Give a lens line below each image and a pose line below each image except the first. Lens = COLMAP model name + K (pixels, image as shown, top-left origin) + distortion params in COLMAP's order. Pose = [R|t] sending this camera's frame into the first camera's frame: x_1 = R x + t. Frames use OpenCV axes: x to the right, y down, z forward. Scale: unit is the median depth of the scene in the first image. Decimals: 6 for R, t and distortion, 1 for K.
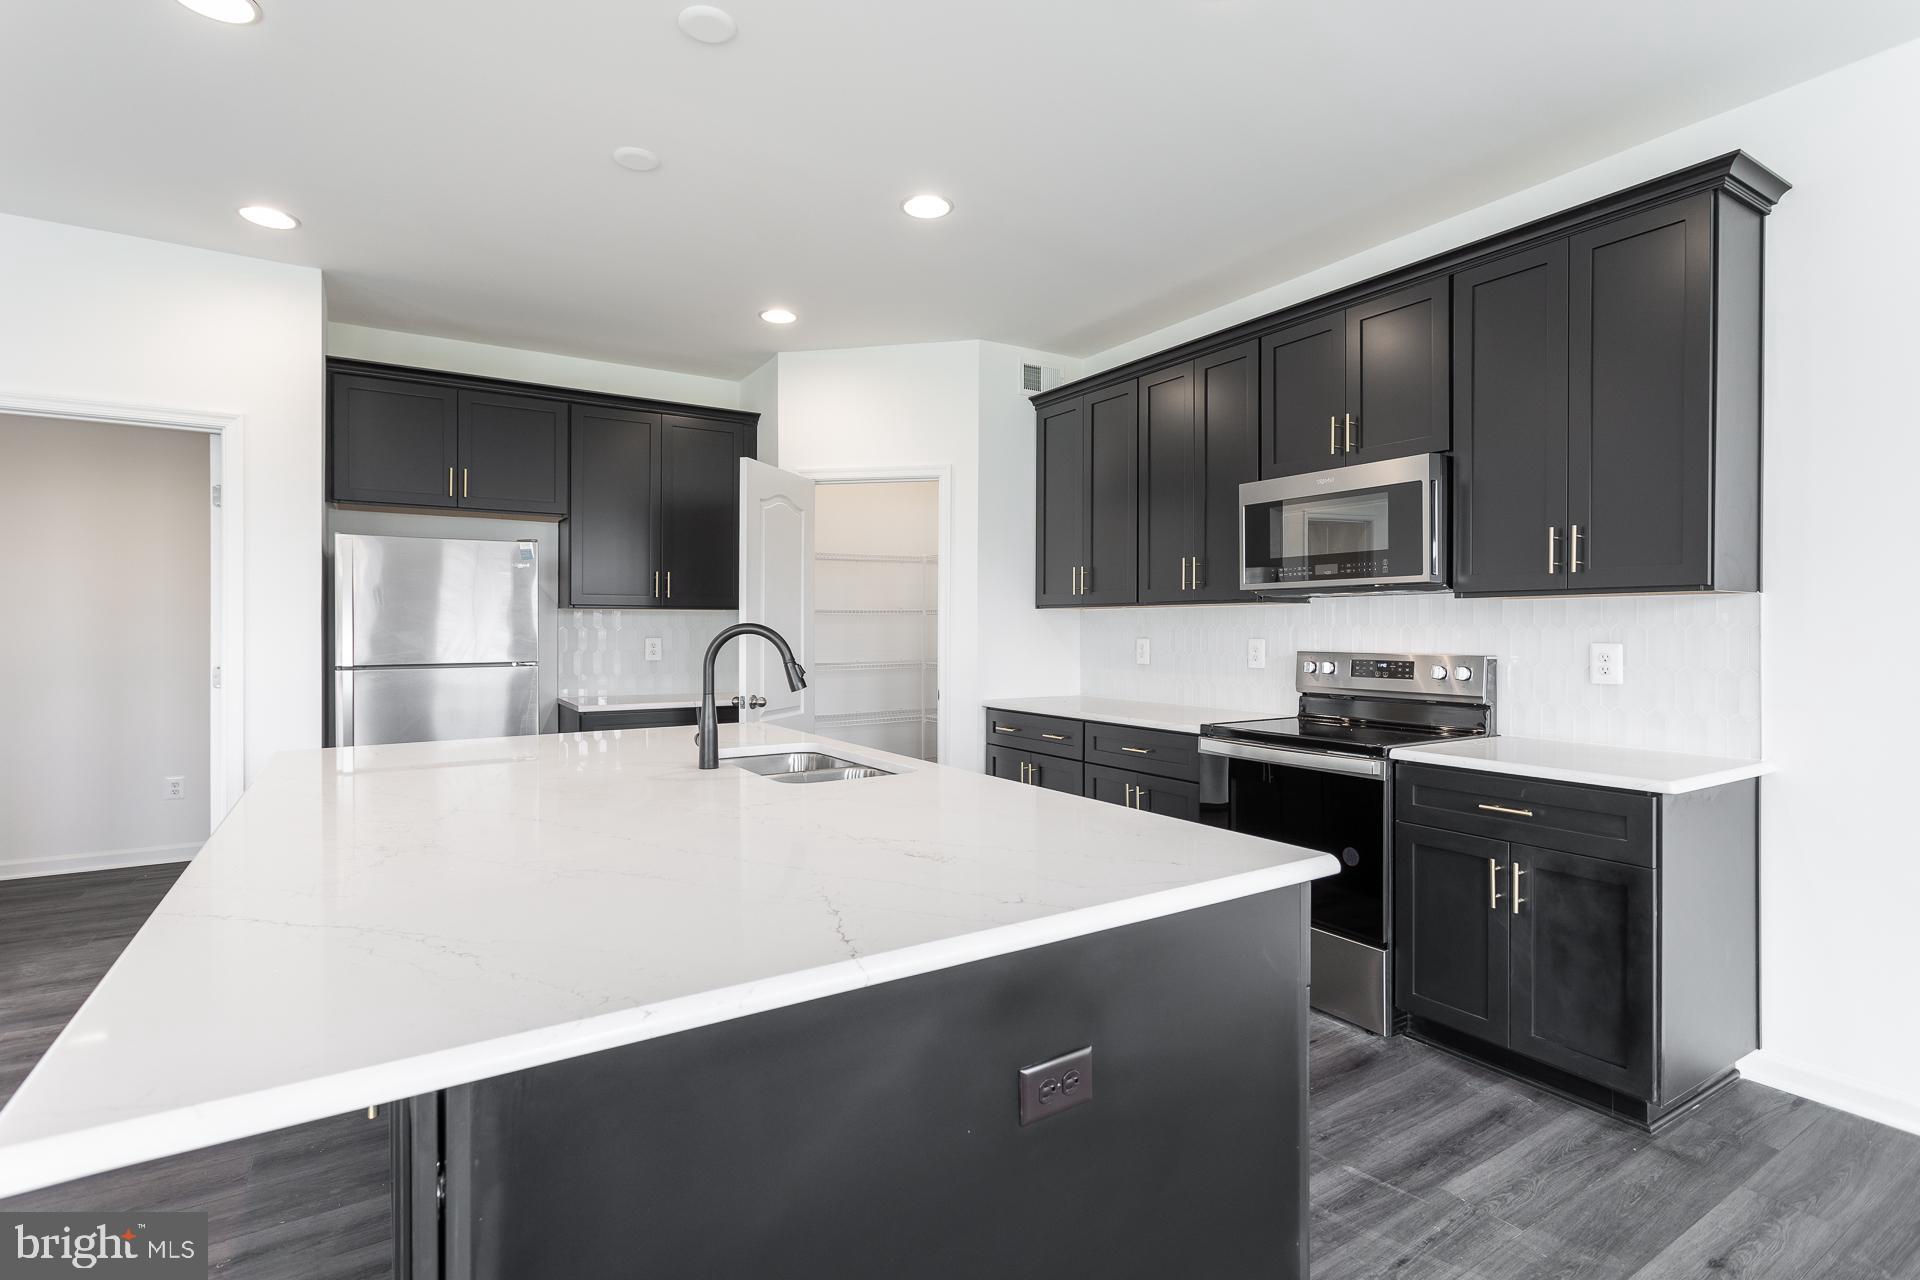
lens RADIAL K [[923.8, 0, 955.5], [0, 923.8, 632.5], [0, 0, 1]] dist [0.025924, 0.000698]
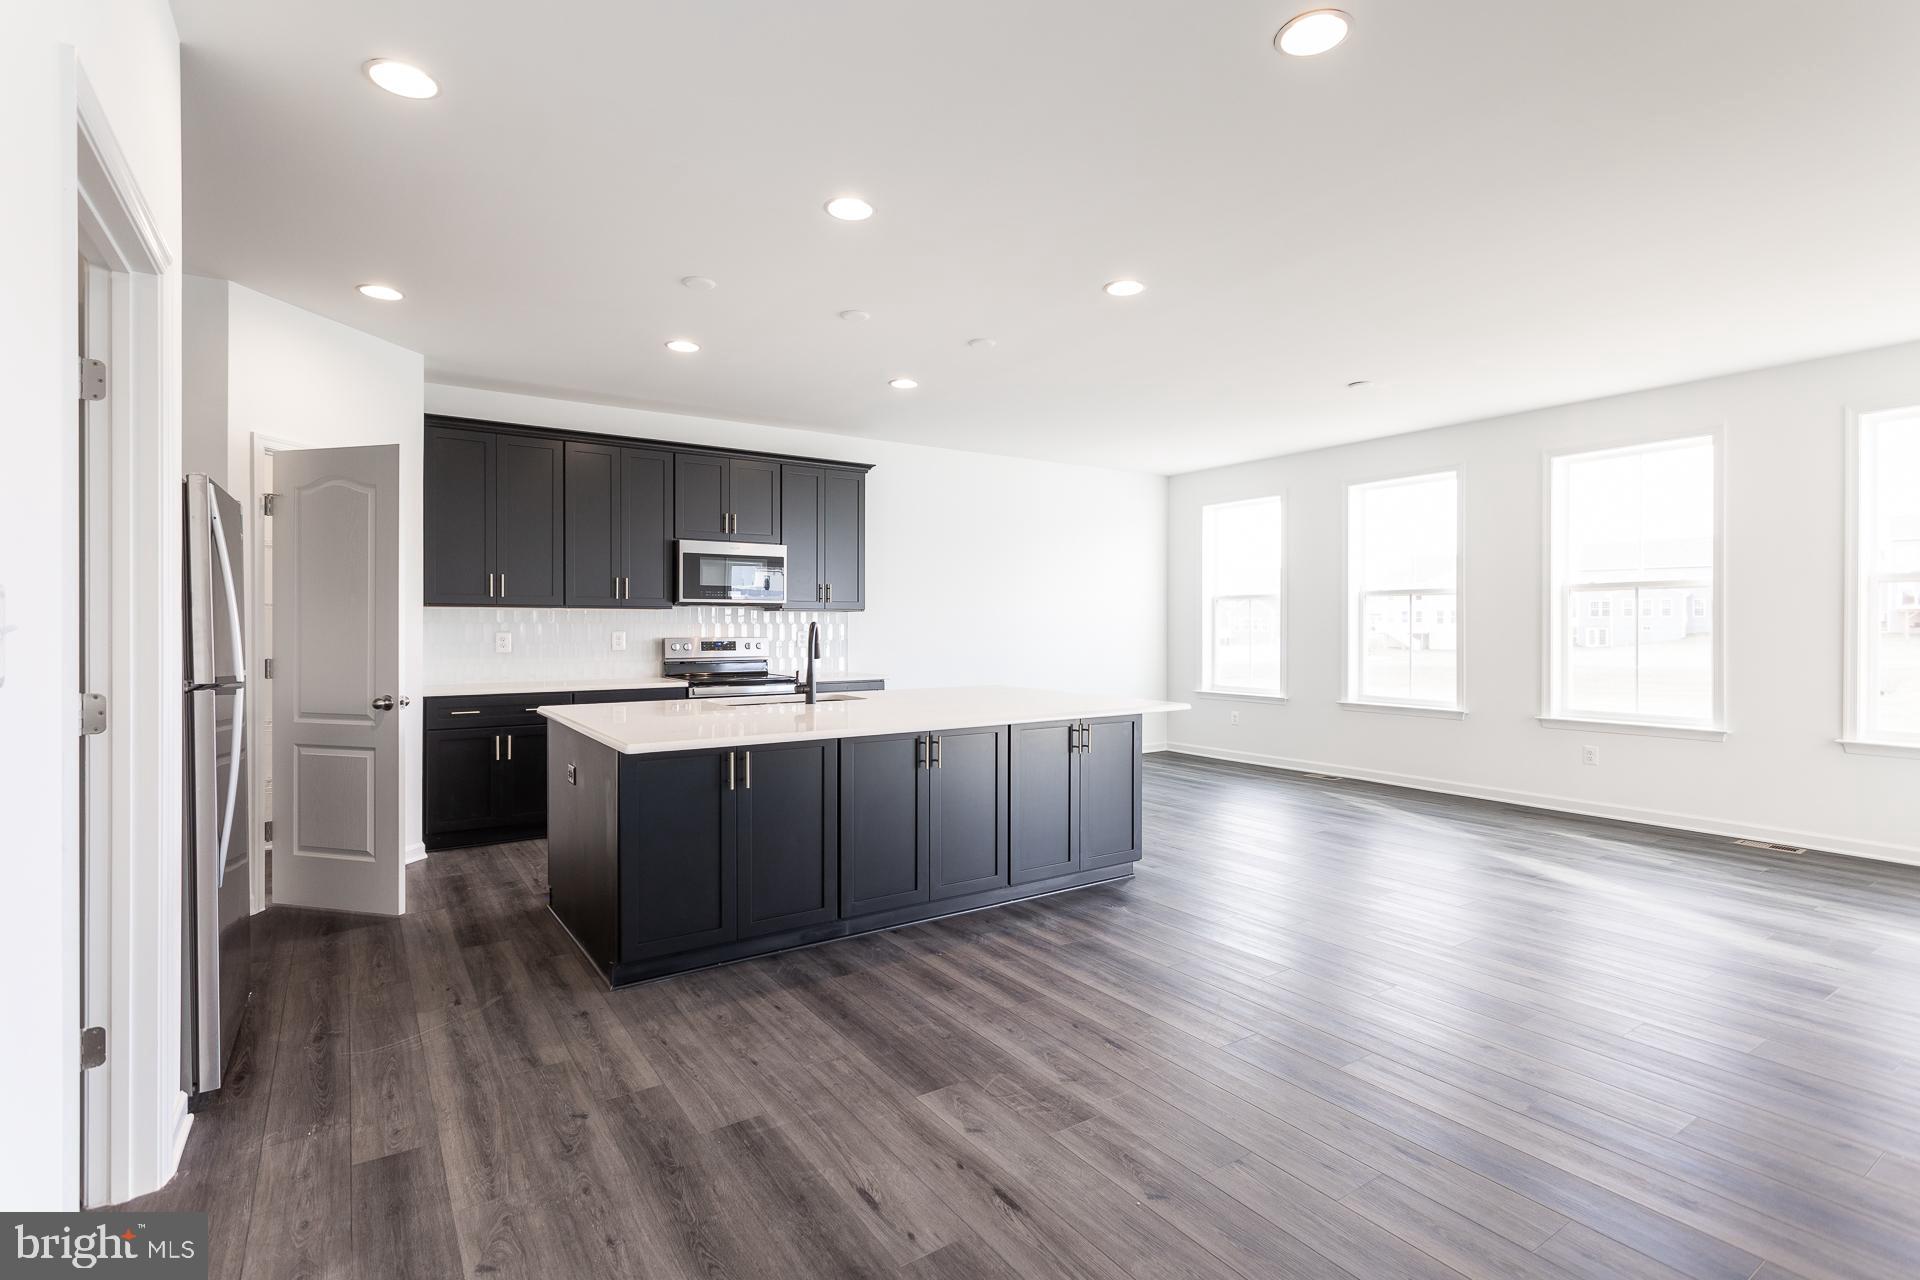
lens RADIAL K [[923.8, 0, 955.5], [0, 923.8, 632.5], [0, 0, 1]] dist [0.025924, 0.000698]
pose [[-0.039364, -0.003933, 0.999217, -1.392285], [0.011976, 0.999919, 0.004408, 0.009488], [-0.999153, 0.012140, -0.039314, 0.549617]]
